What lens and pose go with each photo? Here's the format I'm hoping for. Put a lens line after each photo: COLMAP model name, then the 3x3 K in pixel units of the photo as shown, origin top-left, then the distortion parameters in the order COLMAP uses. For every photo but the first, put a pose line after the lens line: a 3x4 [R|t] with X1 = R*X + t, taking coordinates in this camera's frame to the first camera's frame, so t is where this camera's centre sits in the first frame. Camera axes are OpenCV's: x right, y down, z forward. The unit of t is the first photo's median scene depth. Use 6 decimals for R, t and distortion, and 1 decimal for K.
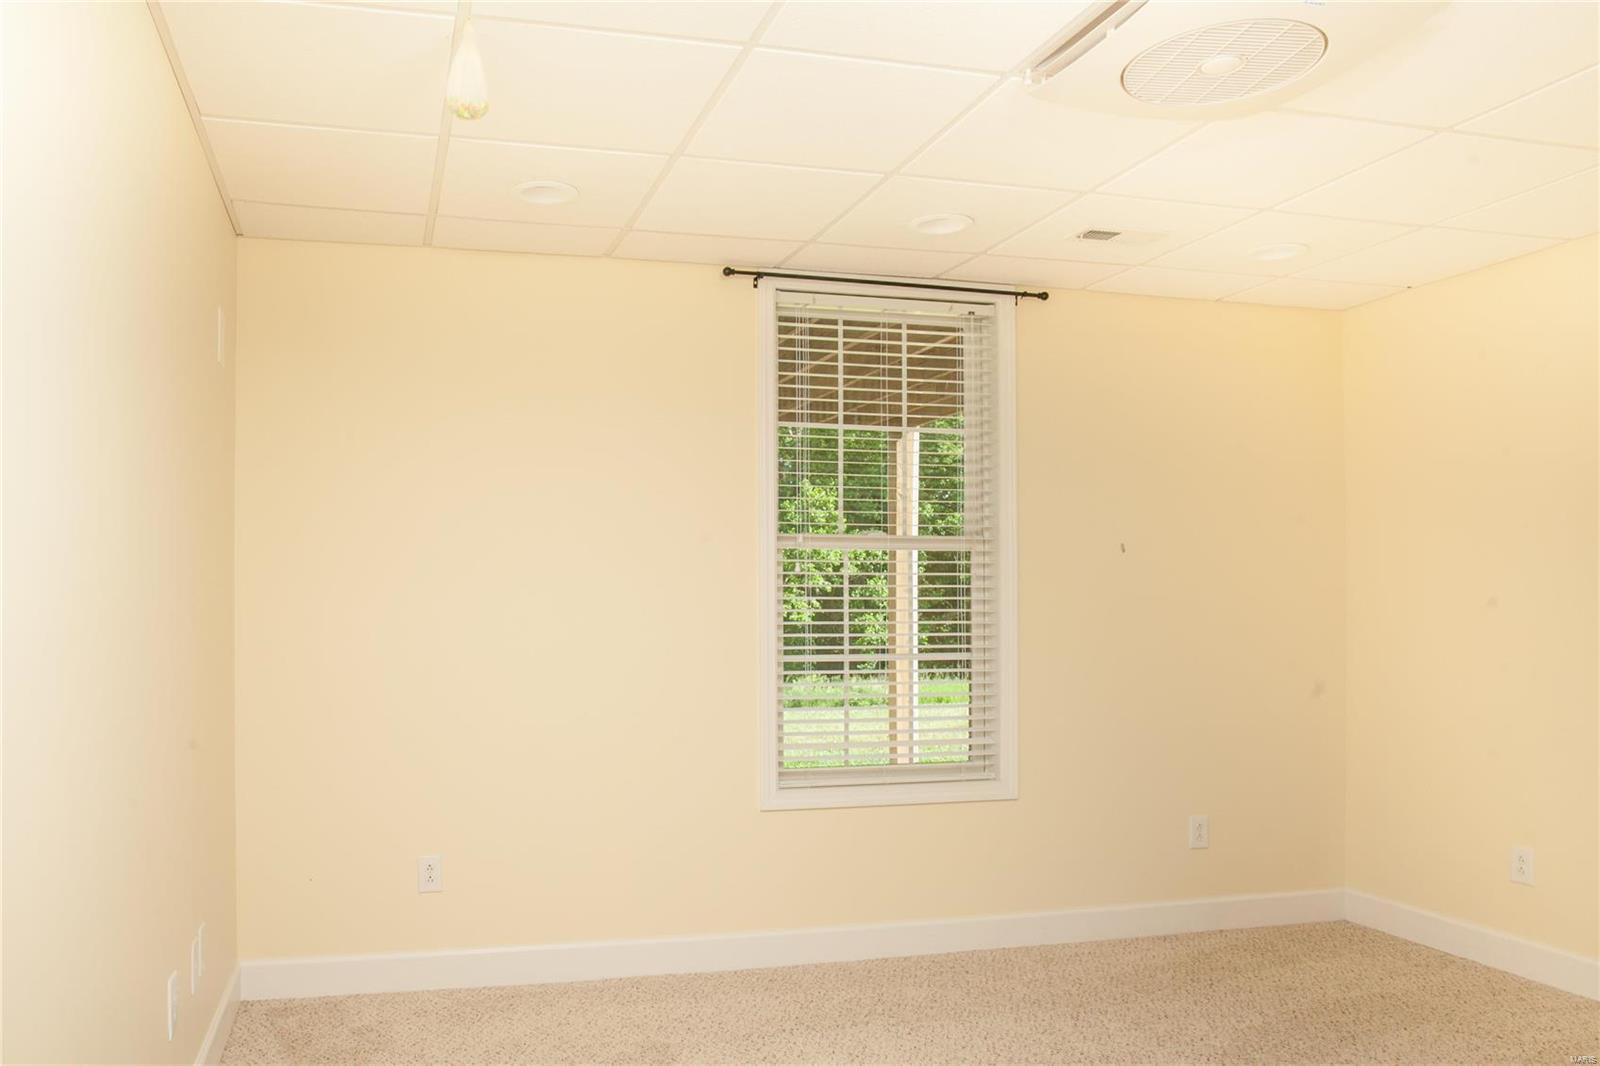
lens RADIAL K [[1169.4, 0, 800.0], [0, 1169.4, 533.0], [0, 0, 1]] dist [-0.046819, 0.003513]
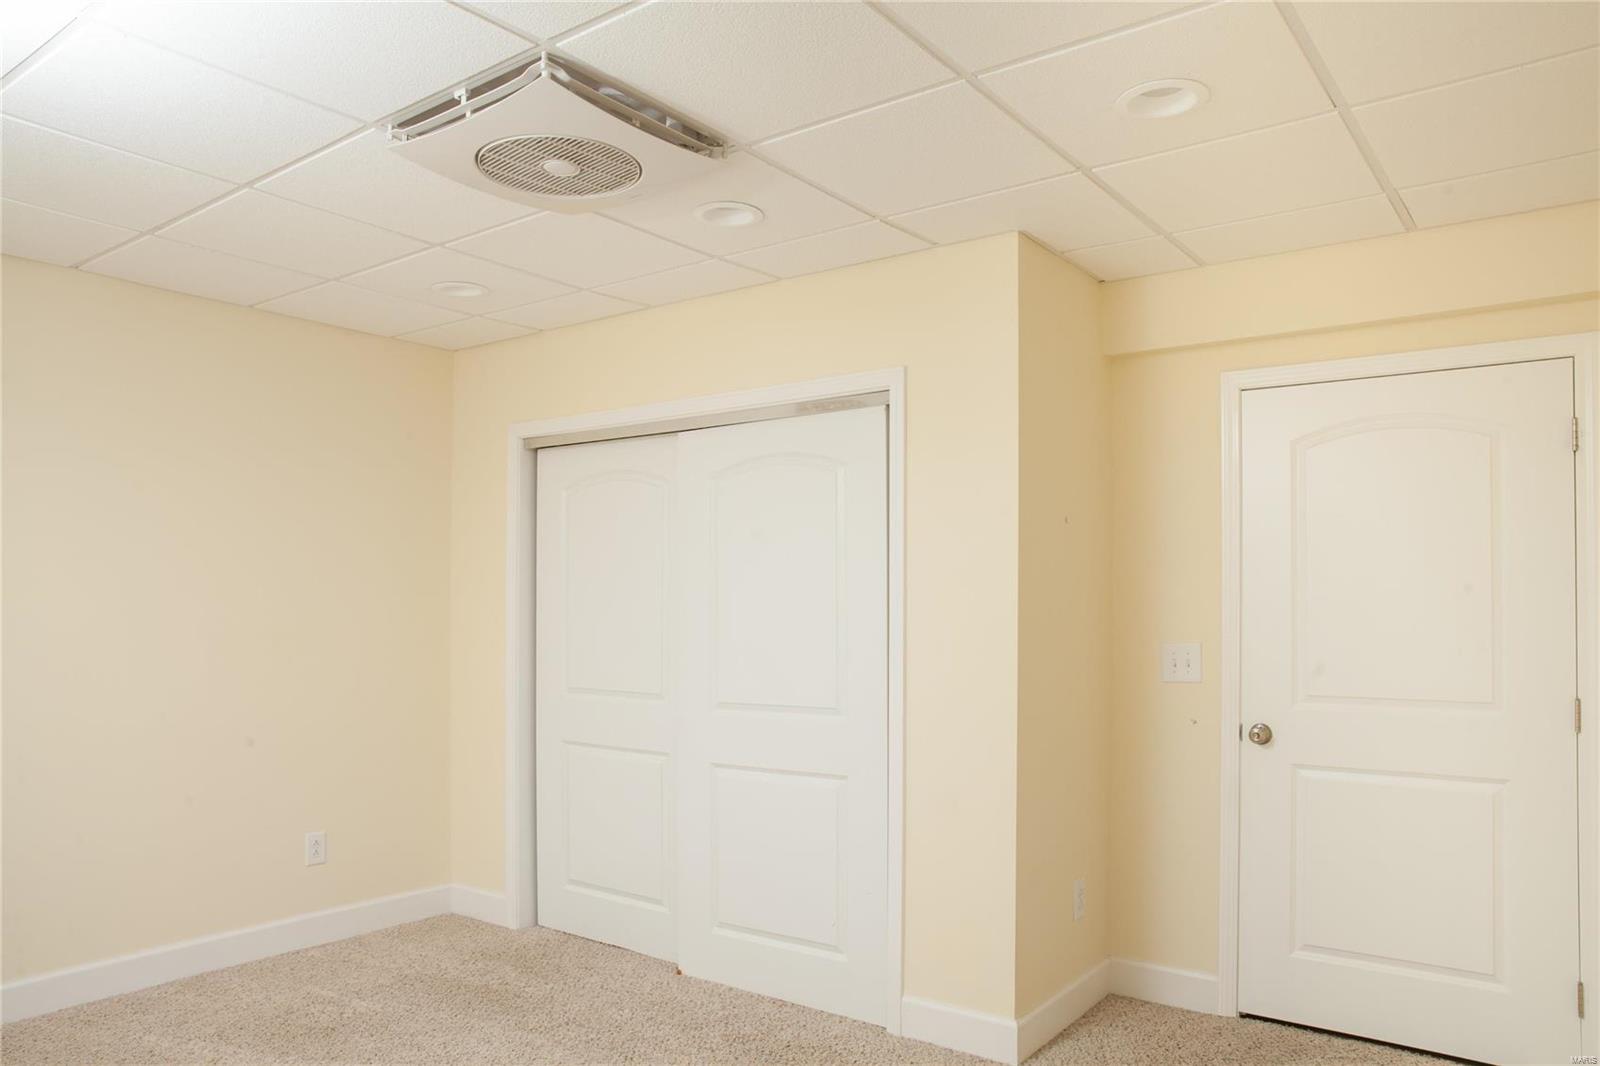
lens RADIAL K [[1169.4, 0, 800.0], [0, 1169.4, 533.0], [0, 0, 1]] dist [-0.046819, 0.003513]
pose [[0.740776, 0.030973, 0.671038, -0.238021], [-0.023894, 0.999519, -0.019758, -0.005275], [-0.671327, -0.001397, 0.741160, -0.065198]]
